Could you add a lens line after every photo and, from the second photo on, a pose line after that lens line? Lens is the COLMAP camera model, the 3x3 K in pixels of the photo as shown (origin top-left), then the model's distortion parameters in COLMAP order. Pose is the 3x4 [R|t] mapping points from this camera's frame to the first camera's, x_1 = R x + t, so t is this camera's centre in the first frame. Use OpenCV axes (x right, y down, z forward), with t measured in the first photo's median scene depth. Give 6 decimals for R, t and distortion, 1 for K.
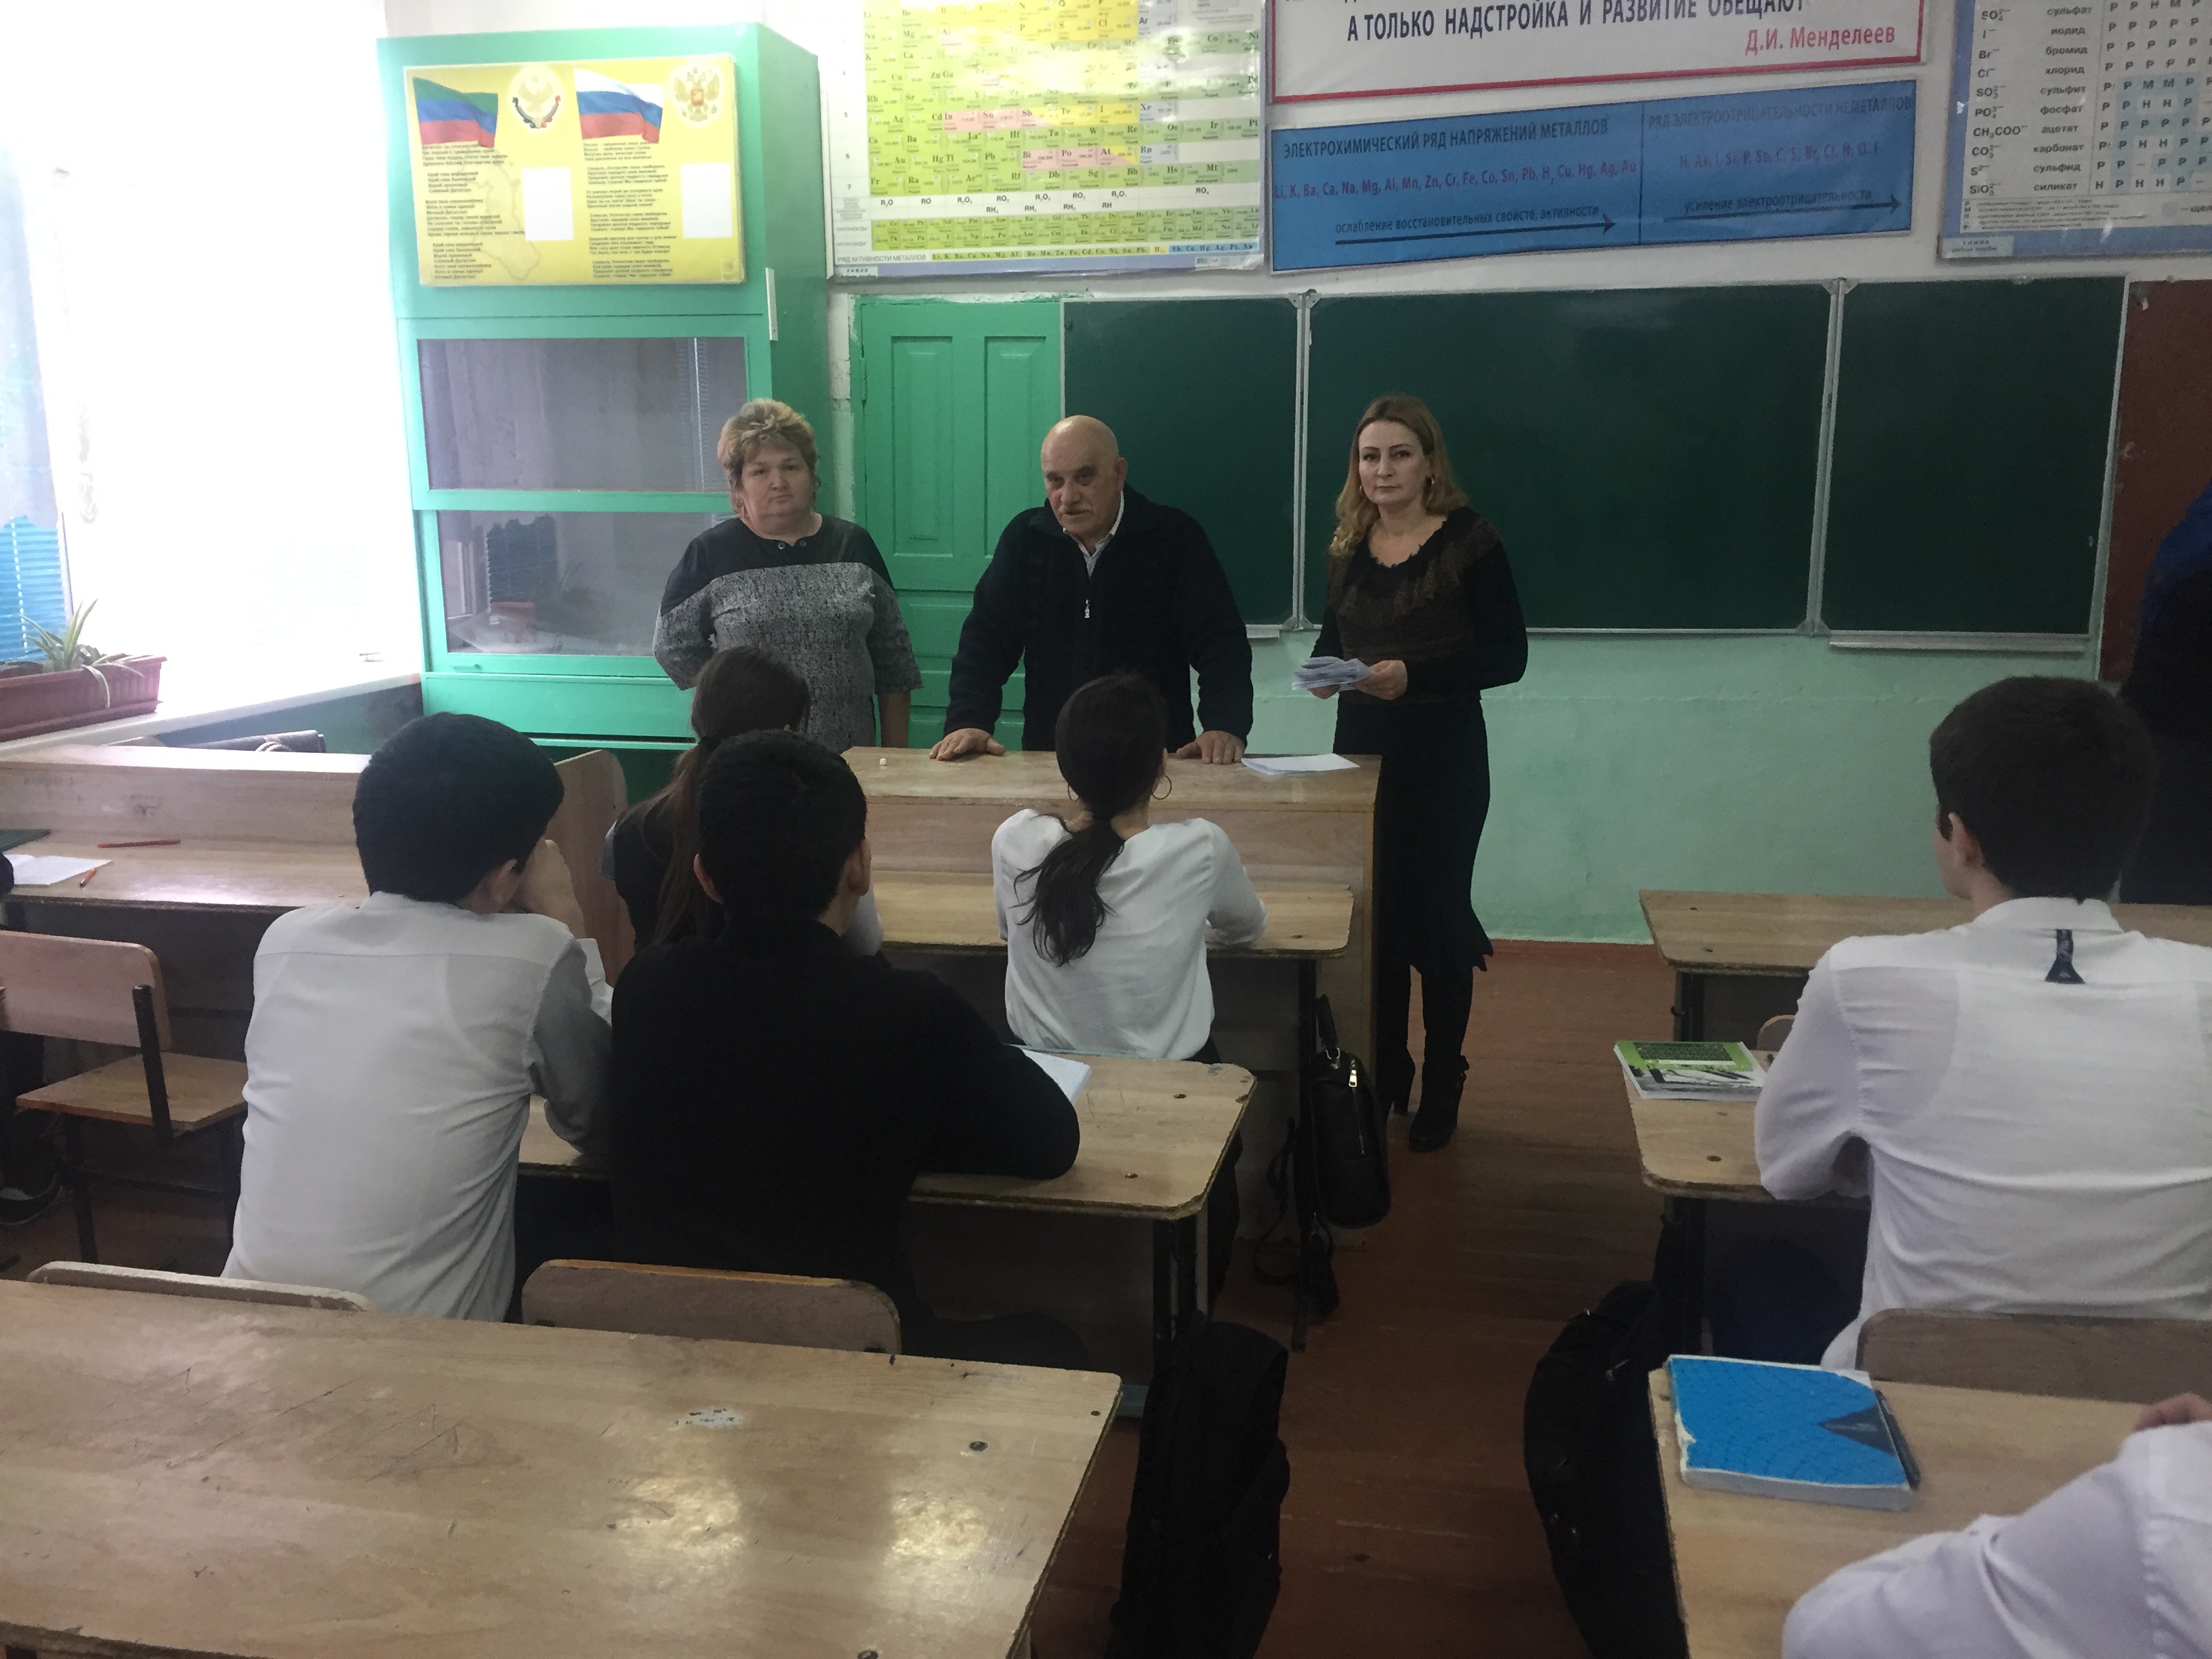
lens RADIAL K [[1887.6, 0, 1098.8], [0, 1887.6, 819.7], [0, 0, 1]] dist [0.101722, -0.136946]
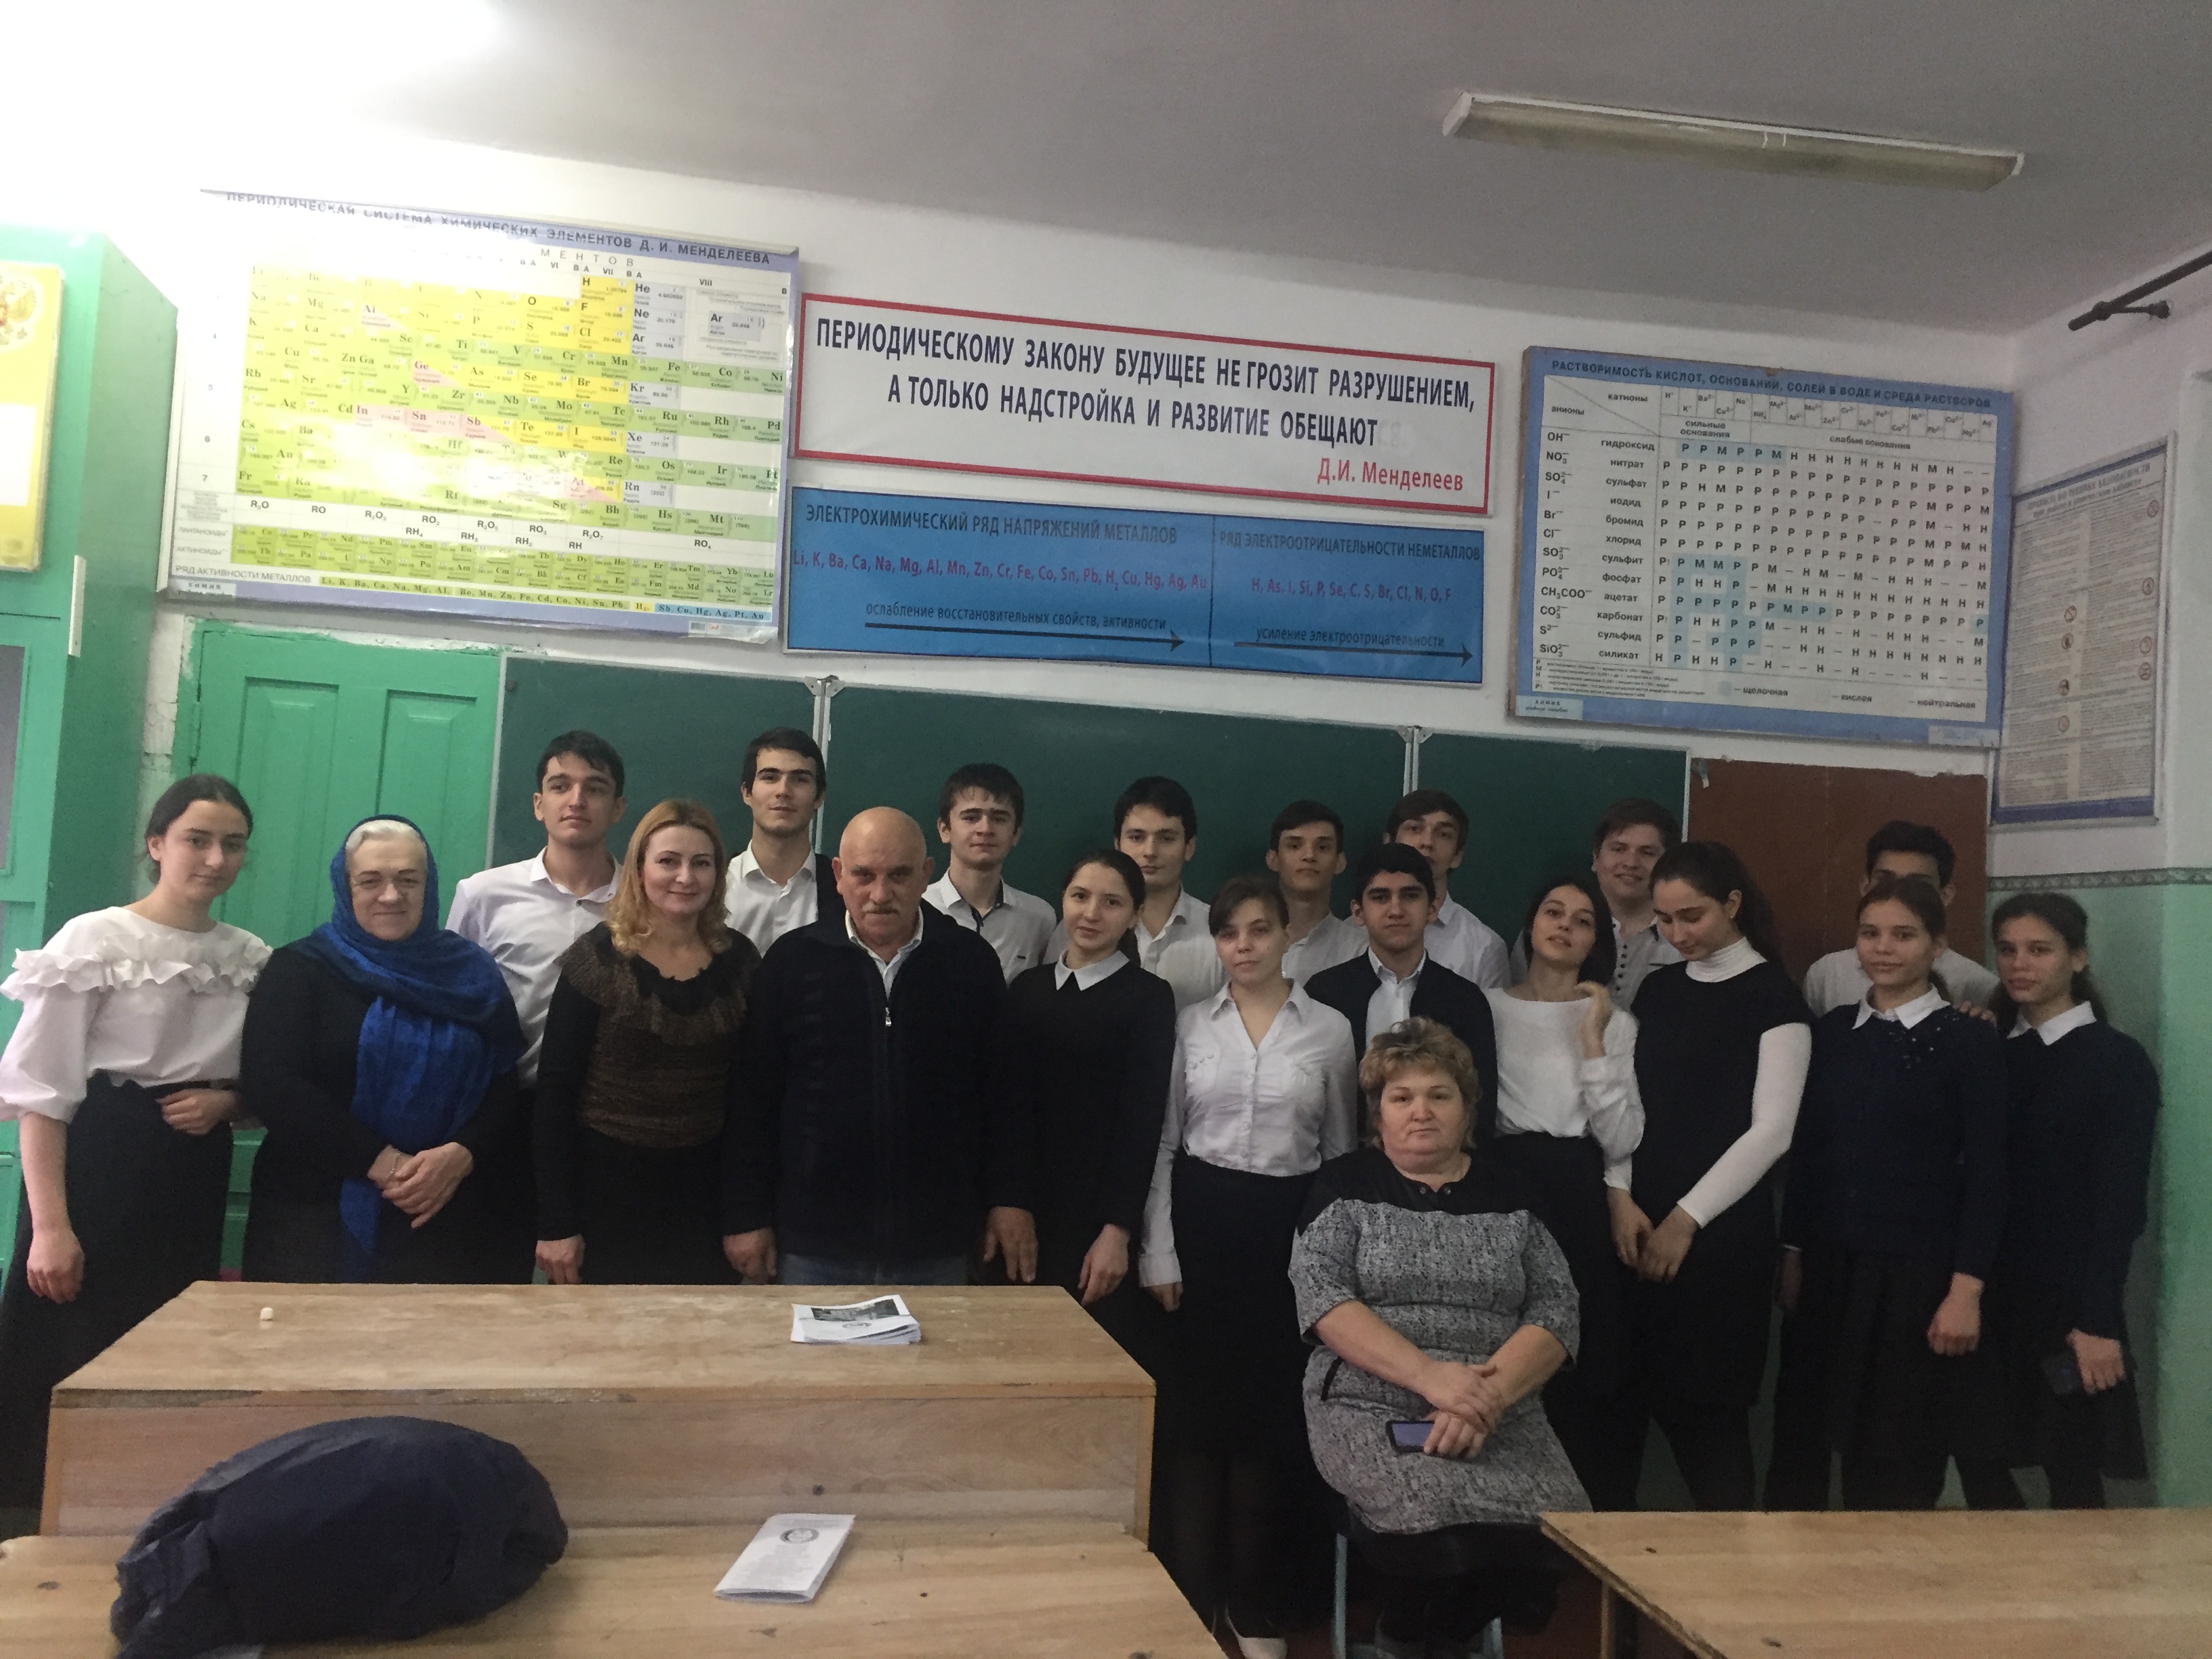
lens RADIAL K [[1897.3, 0, 1114.0], [0, 1897.3, 827.3], [0, 0, 1]] dist [0.102721, -0.140878]
pose [[0.926783, 0.078388, 0.367326, -0.074133], [0.010027, 0.972467, -0.232824, -0.025470], [-0.375464, 0.219461, 0.900480, 0.245200]]
